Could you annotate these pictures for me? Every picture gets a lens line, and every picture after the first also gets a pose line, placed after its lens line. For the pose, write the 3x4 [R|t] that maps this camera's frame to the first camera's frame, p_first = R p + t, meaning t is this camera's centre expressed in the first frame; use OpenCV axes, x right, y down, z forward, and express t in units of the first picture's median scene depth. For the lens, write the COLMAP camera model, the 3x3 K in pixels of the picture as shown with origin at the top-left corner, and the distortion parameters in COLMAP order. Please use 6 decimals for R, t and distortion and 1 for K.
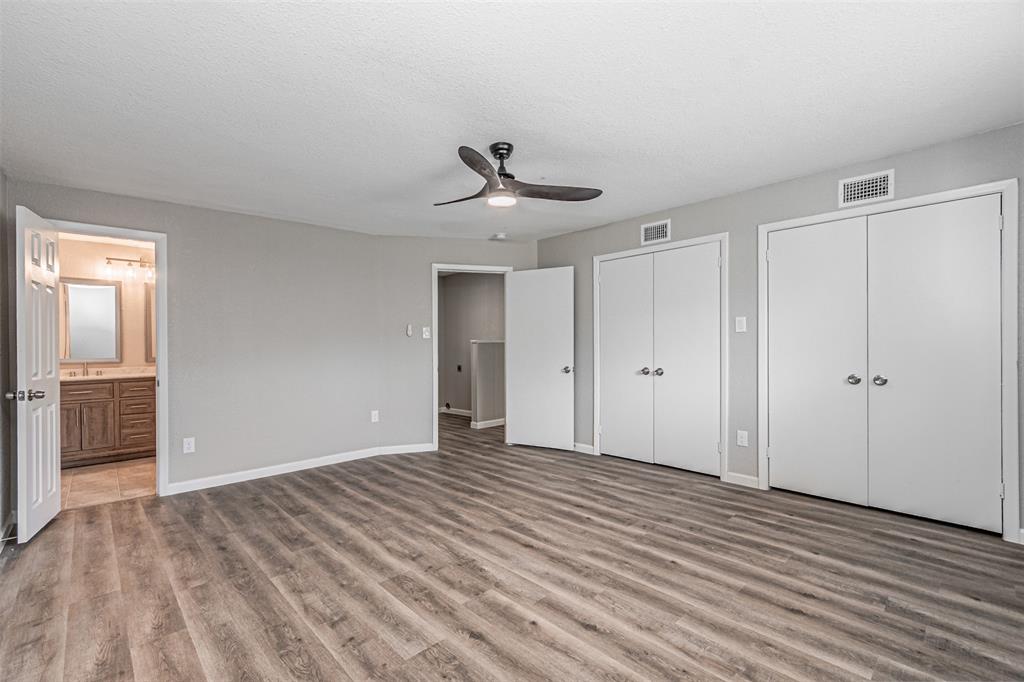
lens RADIAL K [[455.6, 0, 507.6], [0, 455.6, 342.7], [0, 0, 1]] dist [0.005161, -0.001054]
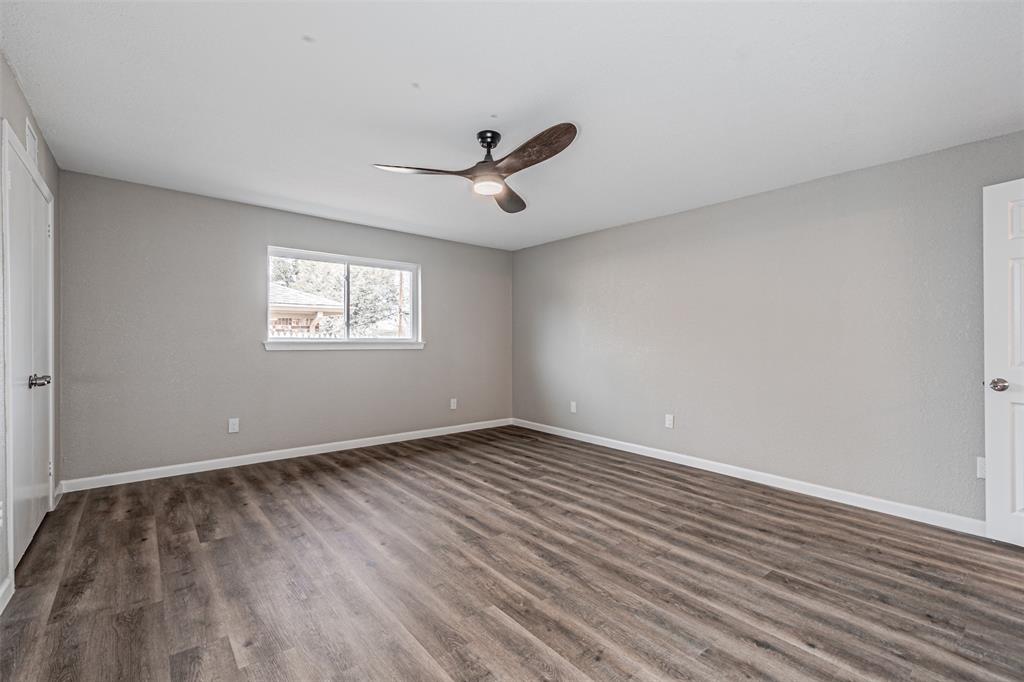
lens RADIAL K [[455.6, 0, 509.9], [0, 455.6, 343.0], [0, 0, 1]] dist [0.005161, -0.001054]
pose [[-0.997556, 0.007840, 0.069425, -0.129191], [0.007463, 0.999956, -0.005691, 0.030032], [-0.069467, -0.005159, -0.997571, 2.061464]]
